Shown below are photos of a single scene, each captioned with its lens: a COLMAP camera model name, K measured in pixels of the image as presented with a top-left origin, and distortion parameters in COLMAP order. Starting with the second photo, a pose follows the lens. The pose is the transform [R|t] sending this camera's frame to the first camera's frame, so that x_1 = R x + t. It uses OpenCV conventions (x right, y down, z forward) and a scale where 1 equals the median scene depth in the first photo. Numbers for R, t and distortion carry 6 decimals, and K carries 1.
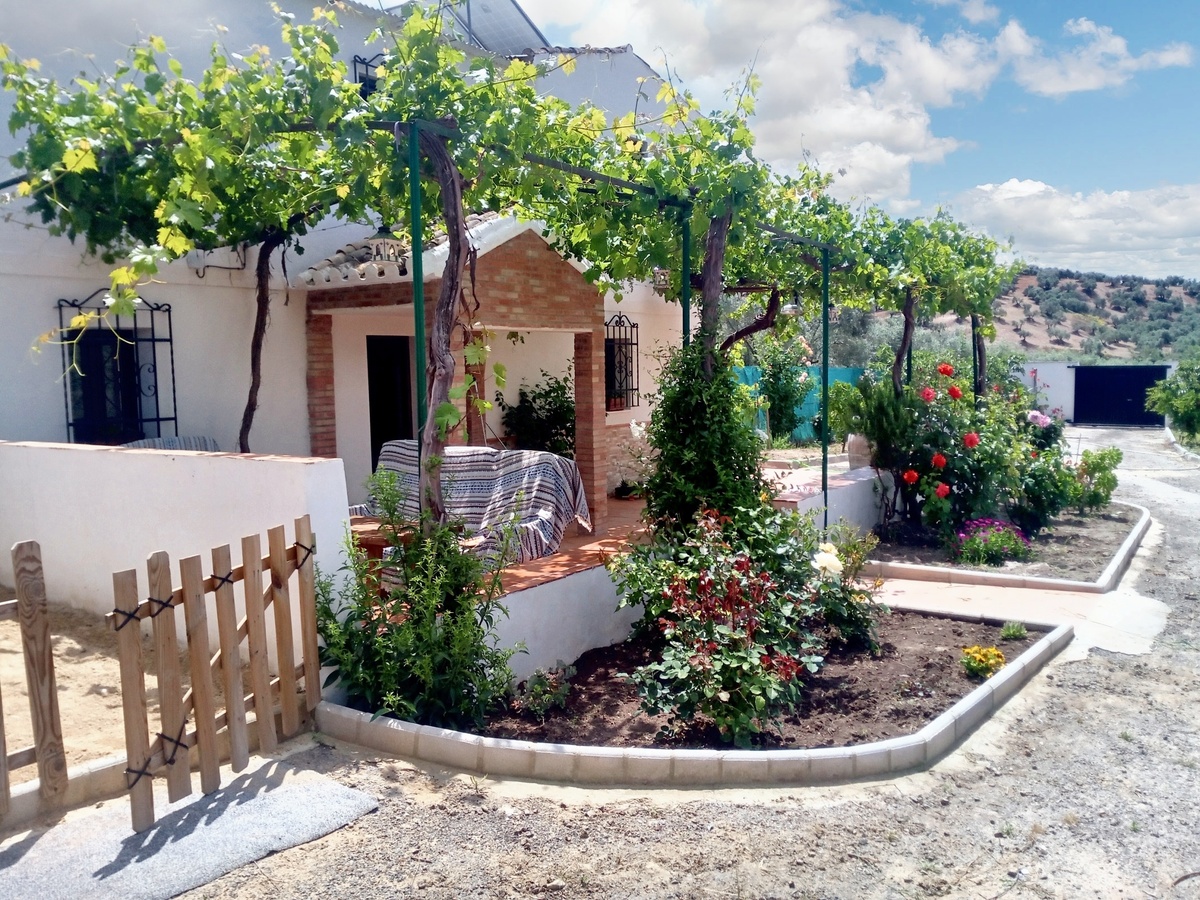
lens RADIAL K [[976.5, 0, 612.1], [0, 976.5, 457.3], [0, 0, 1]] dist [0.027471, -0.007688]
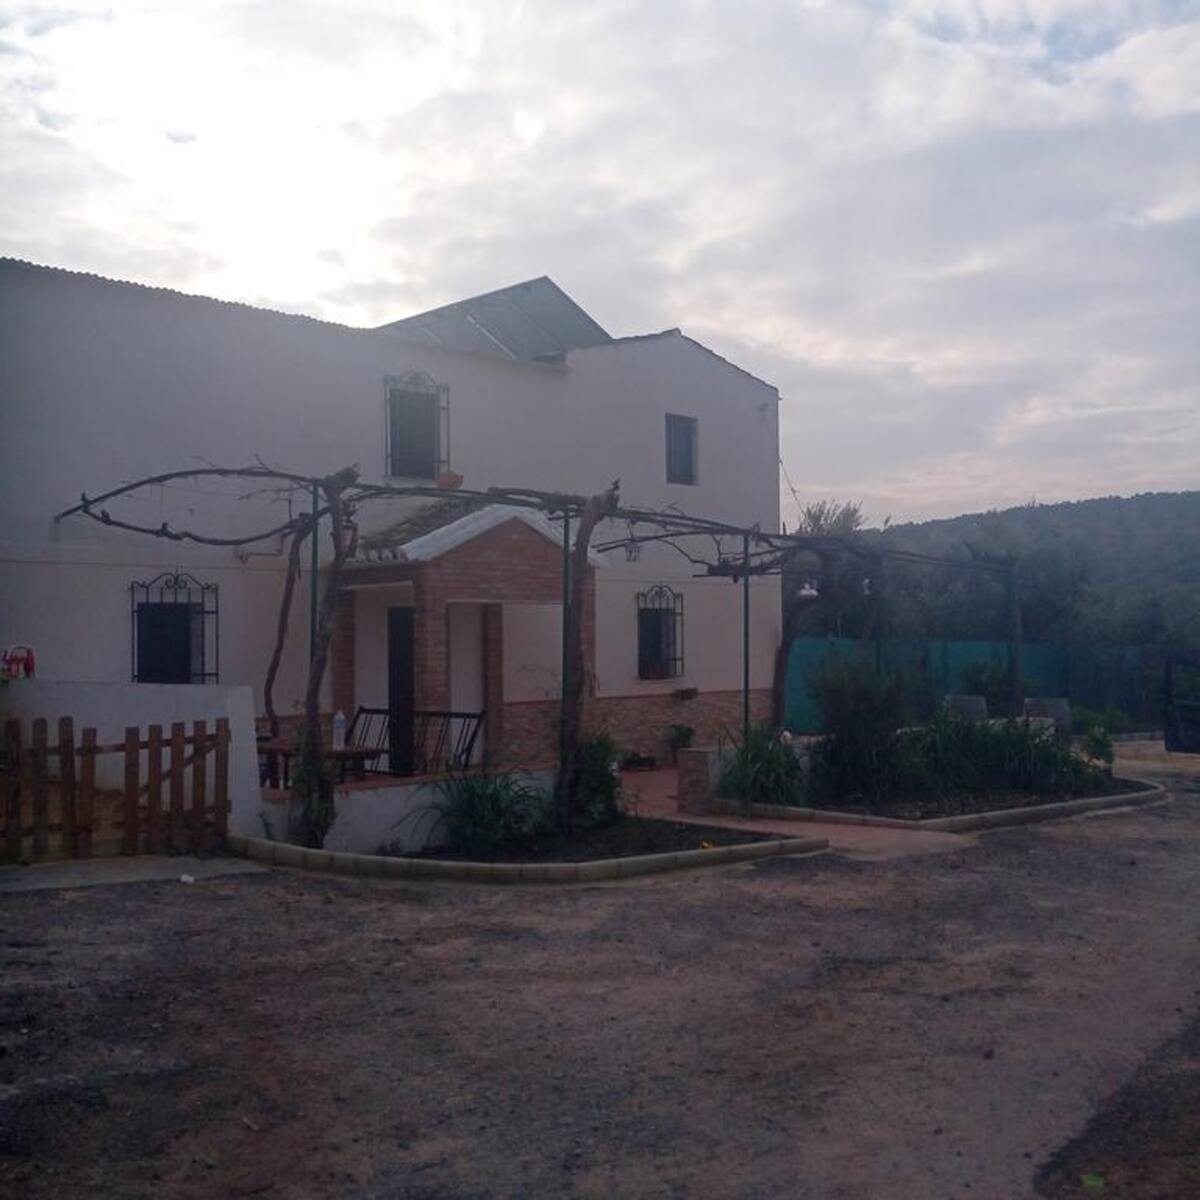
lens RADIAL K [[1245.4, 0, 600.0], [0, 1245.4, 600.0], [0, 0, 1]] dist [0.213578, -0.819585]
pose [[0.977328, -0.006199, -0.211642, 0.384475], [-0.021017, 0.991794, -0.126104, 0.060453], [0.210687, 0.127693, 0.969178, -0.480858]]
